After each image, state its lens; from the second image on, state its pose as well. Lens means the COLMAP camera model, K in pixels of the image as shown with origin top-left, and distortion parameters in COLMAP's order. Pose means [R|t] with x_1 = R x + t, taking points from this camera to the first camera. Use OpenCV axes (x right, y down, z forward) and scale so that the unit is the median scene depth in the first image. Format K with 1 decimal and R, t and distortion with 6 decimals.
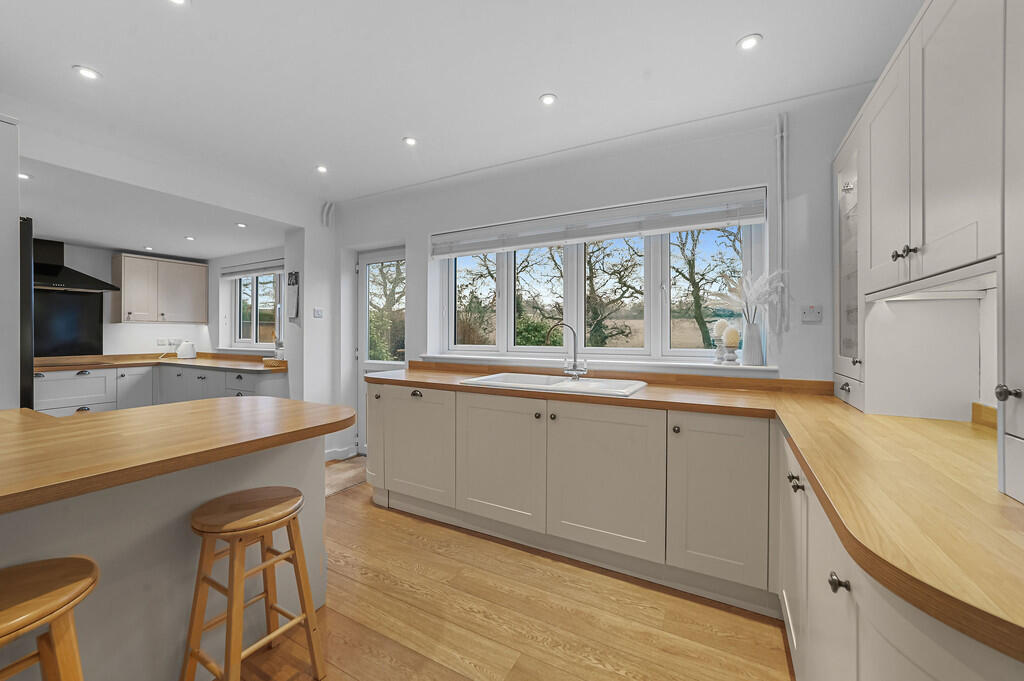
lens RADIAL K [[398.3, 0, 496.1], [0, 398.3, 326.7], [0, 0, 1]] dist [-0.001534, -0.000055]
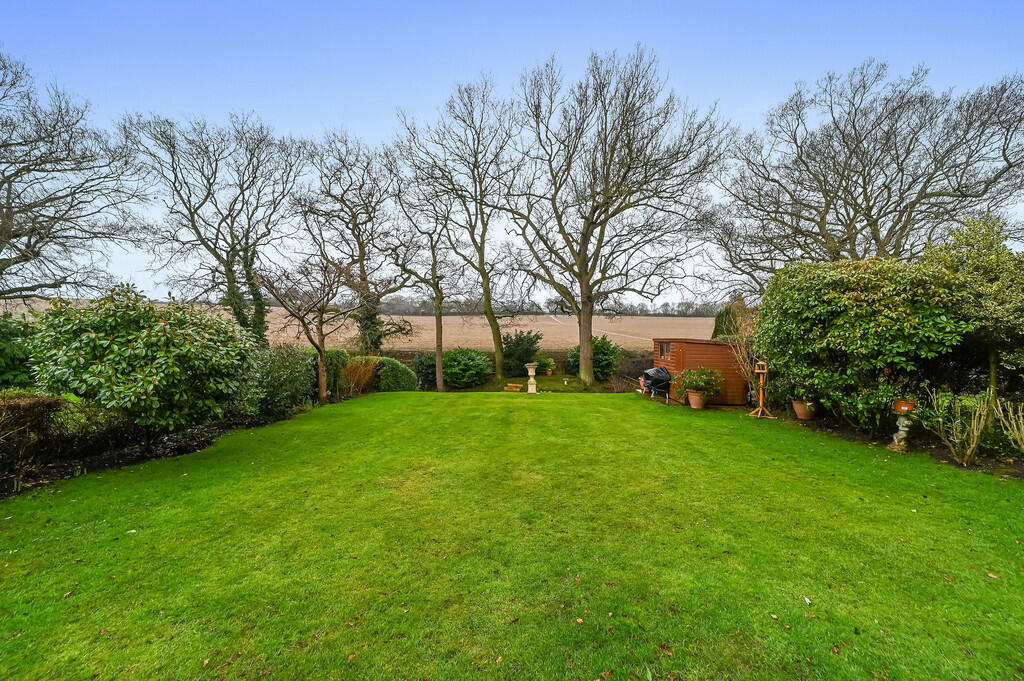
lens RADIAL K [[398.3, 0, 513.9], [0, 398.3, 332.5], [0, 0, 1]] dist [-0.001534, -0.000055]
pose [[0.856432, -0.006477, 0.516218, 0.098773], [-0.002682, 0.999852, 0.016994, 0.005132], [-0.516252, -0.015939, 0.856288, 0.208035]]
